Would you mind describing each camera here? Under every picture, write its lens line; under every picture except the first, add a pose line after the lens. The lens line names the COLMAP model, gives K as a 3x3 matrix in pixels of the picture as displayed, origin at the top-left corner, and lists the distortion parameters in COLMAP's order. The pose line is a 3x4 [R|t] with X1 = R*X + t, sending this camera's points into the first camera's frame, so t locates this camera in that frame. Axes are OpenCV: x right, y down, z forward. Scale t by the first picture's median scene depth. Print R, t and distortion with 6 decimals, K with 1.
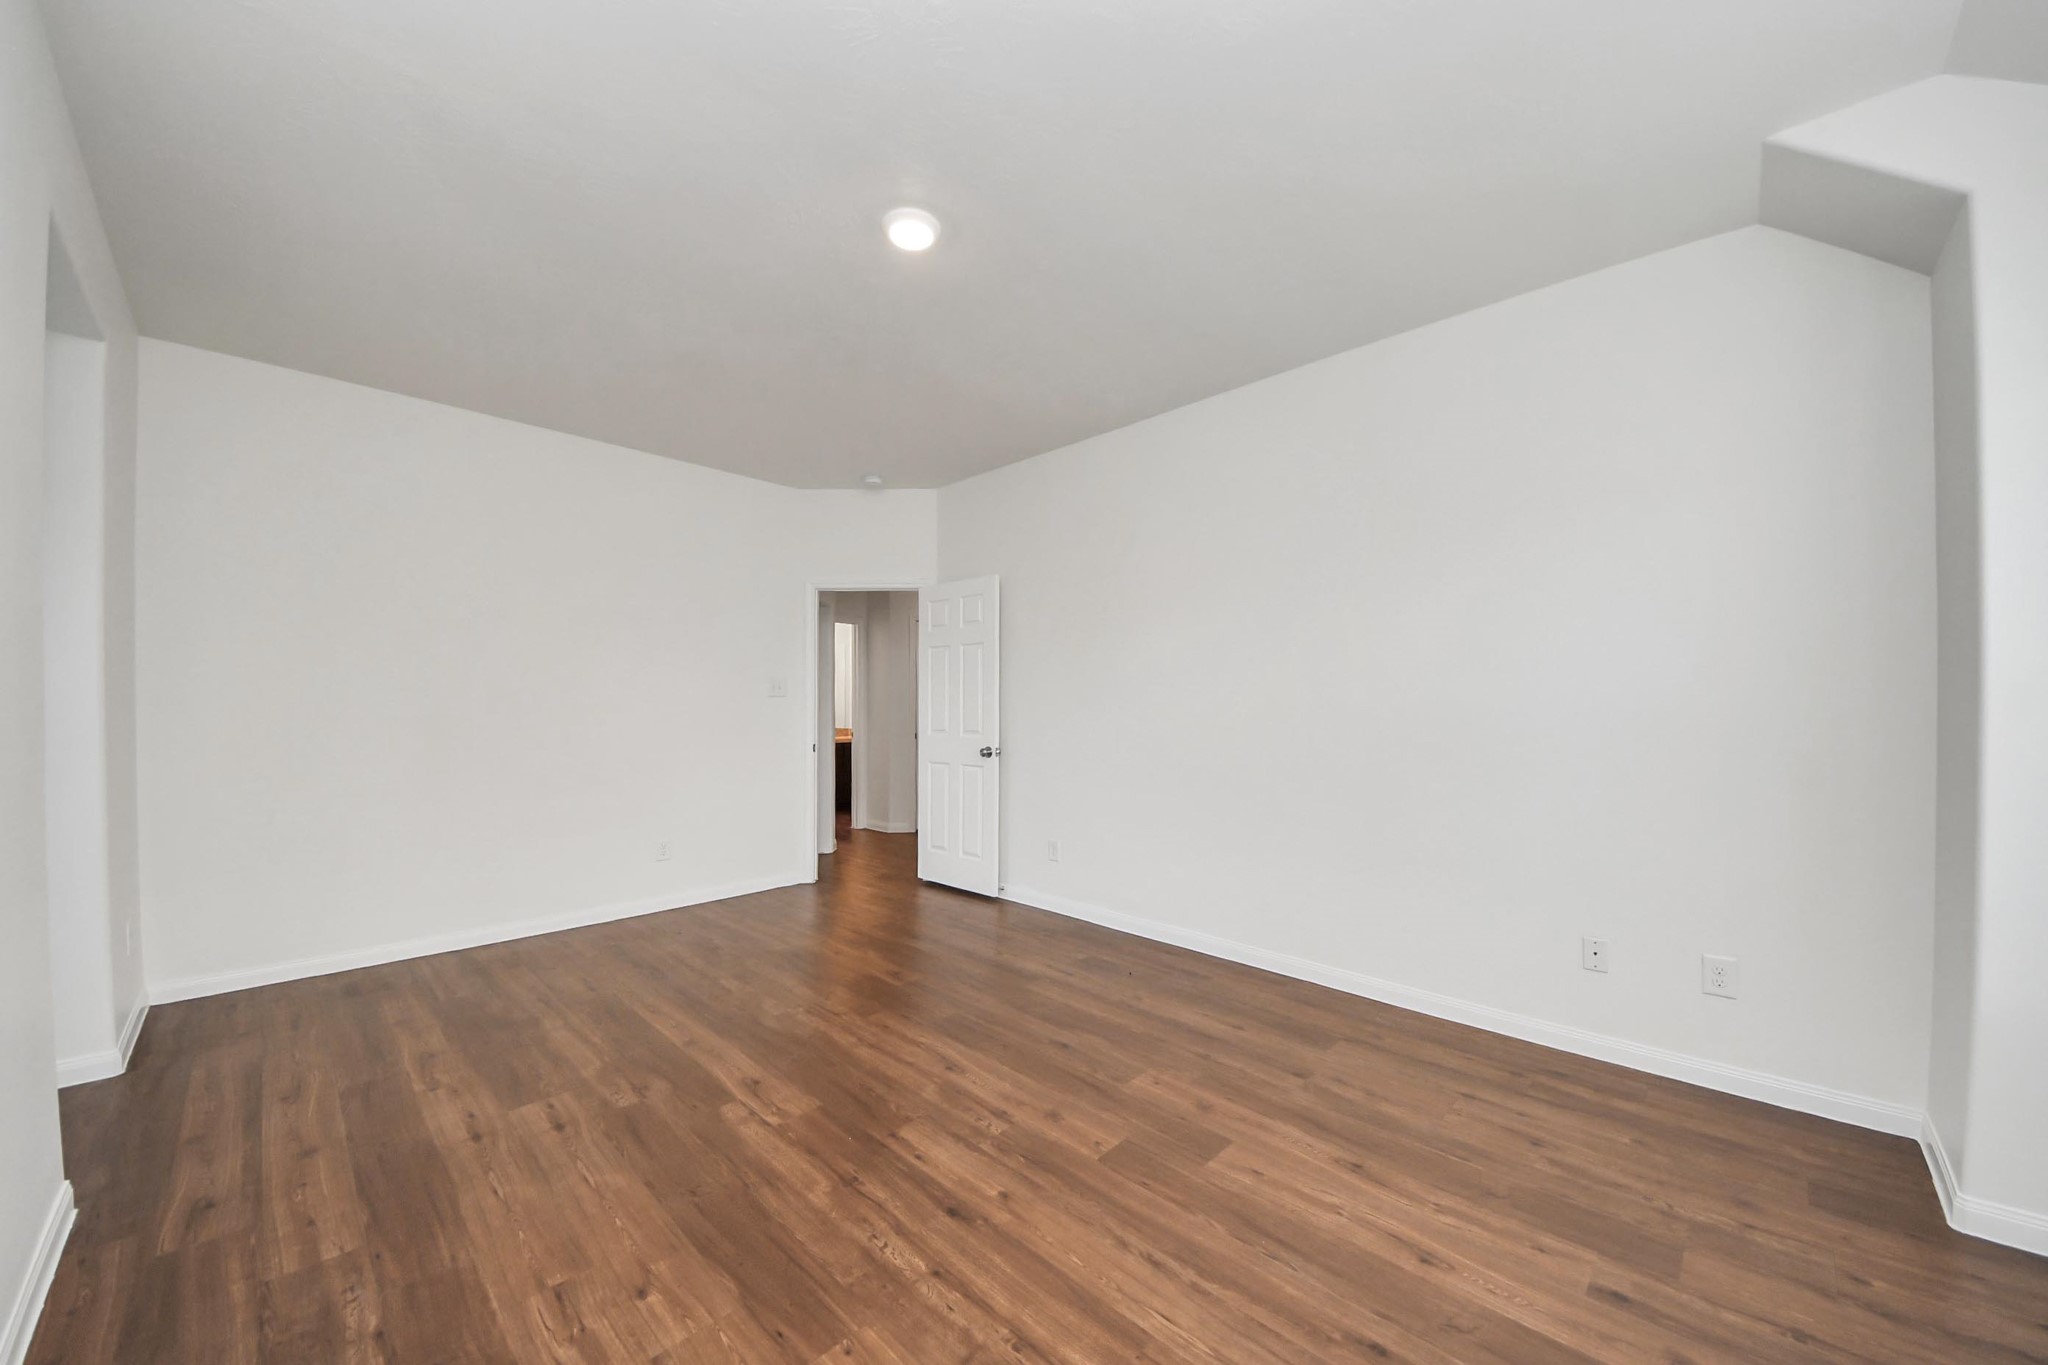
lens RADIAL K [[741.5, 0, 1010.7], [0, 741.5, 698.3], [0, 0, 1]] dist [0.052751, -0.028821]
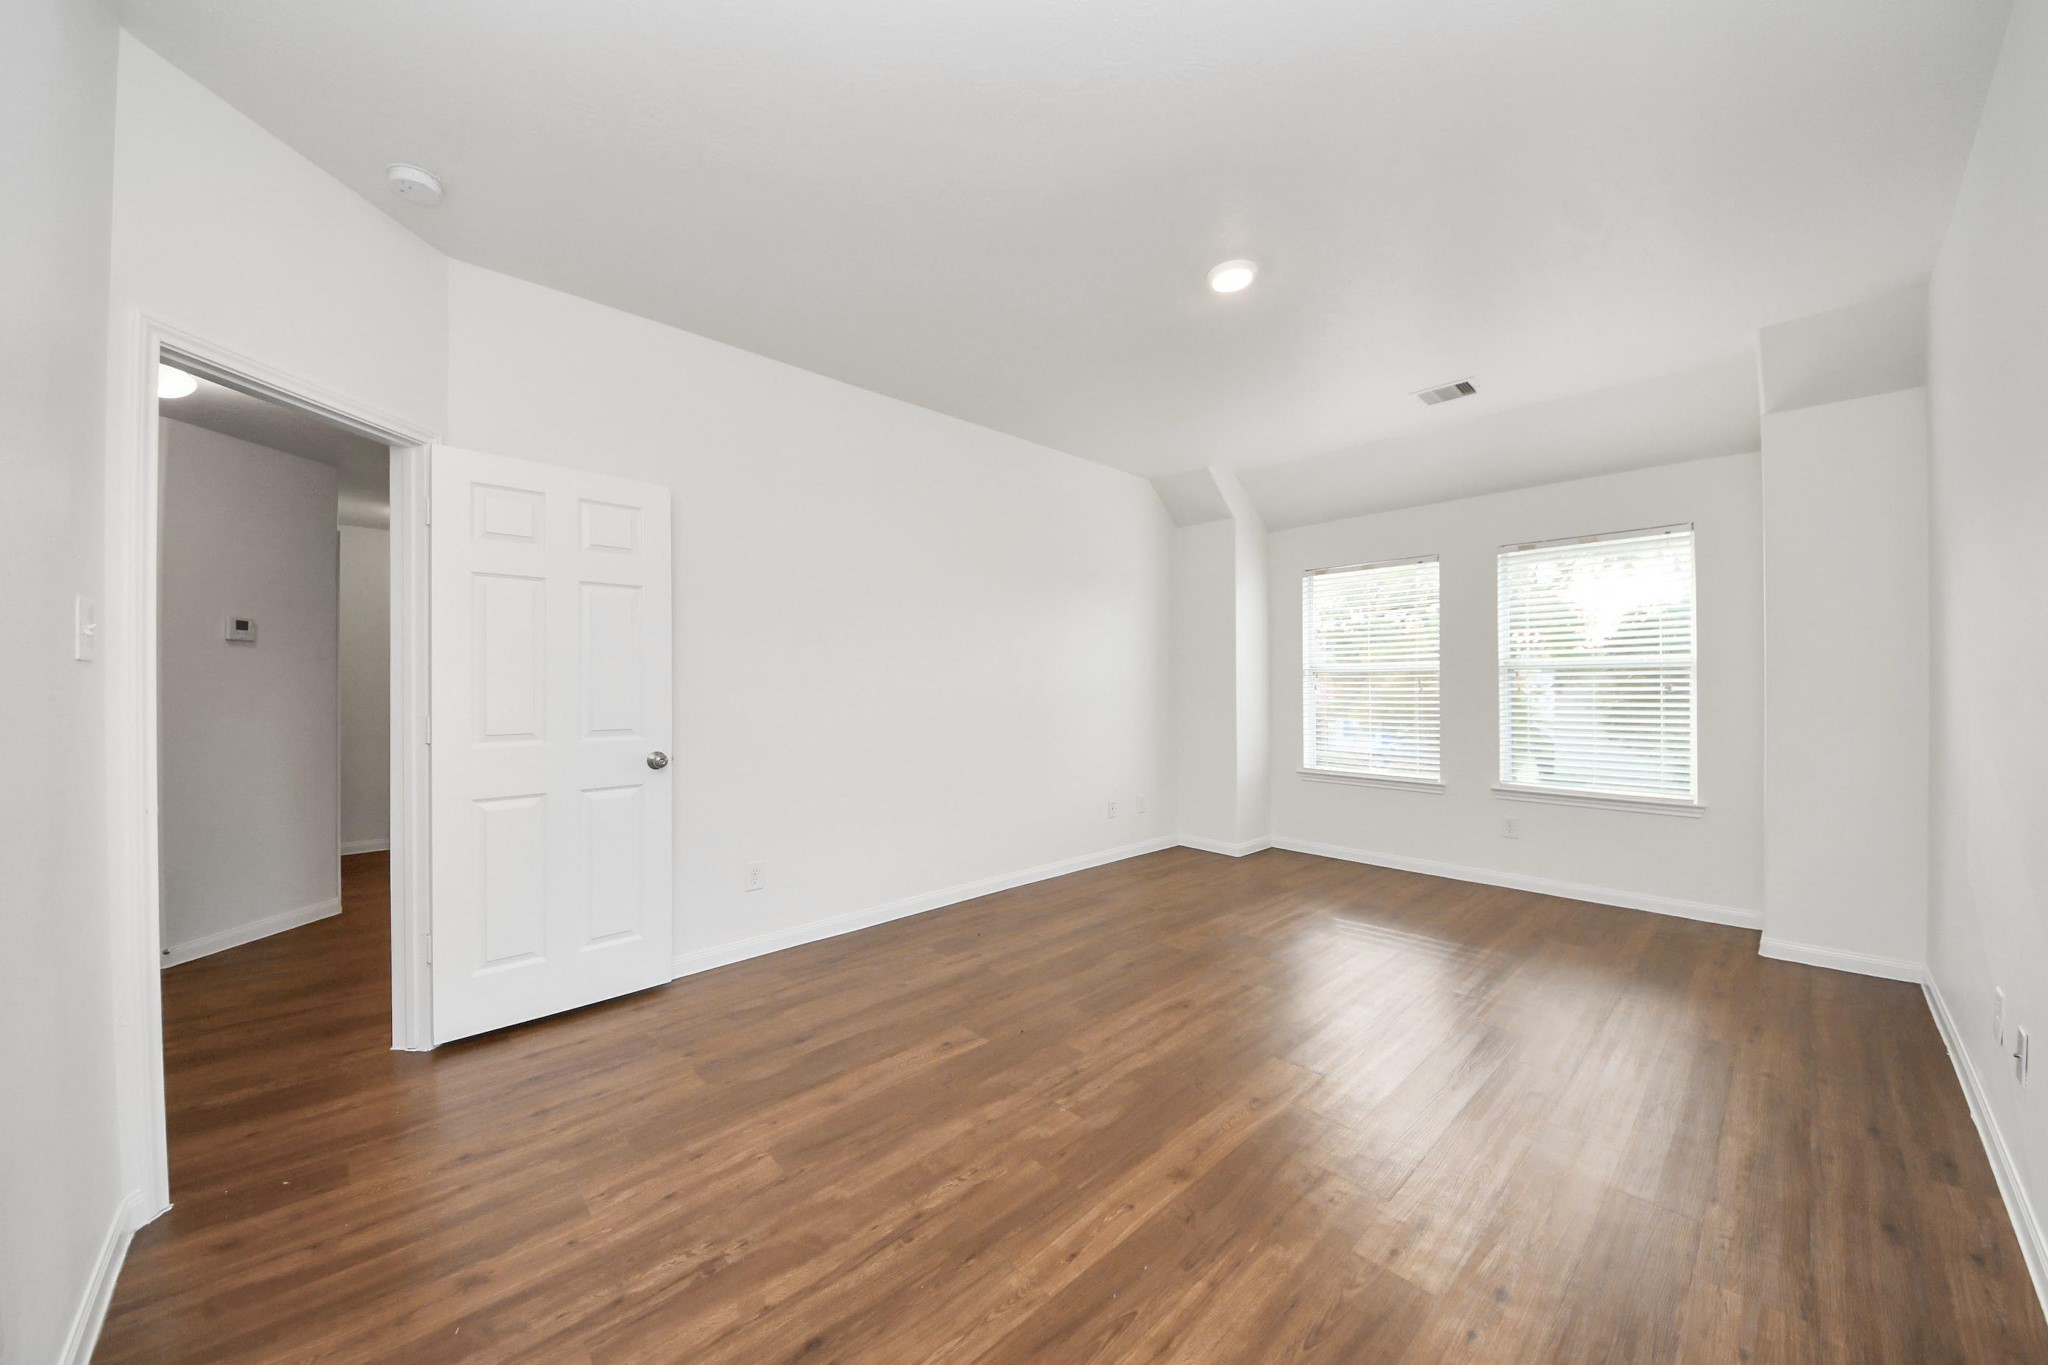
lens RADIAL K [[741.1, 0, 1015.5], [0, 741.1, 681.3], [0, 0, 1]] dist [0.040108, -0.013899]
pose [[0.029850, 0.000974, 0.999554, -1.291742], [-0.003170, 0.999995, -0.000880, 0.006057], [-0.999549, -0.003143, 0.029853, 1.301639]]
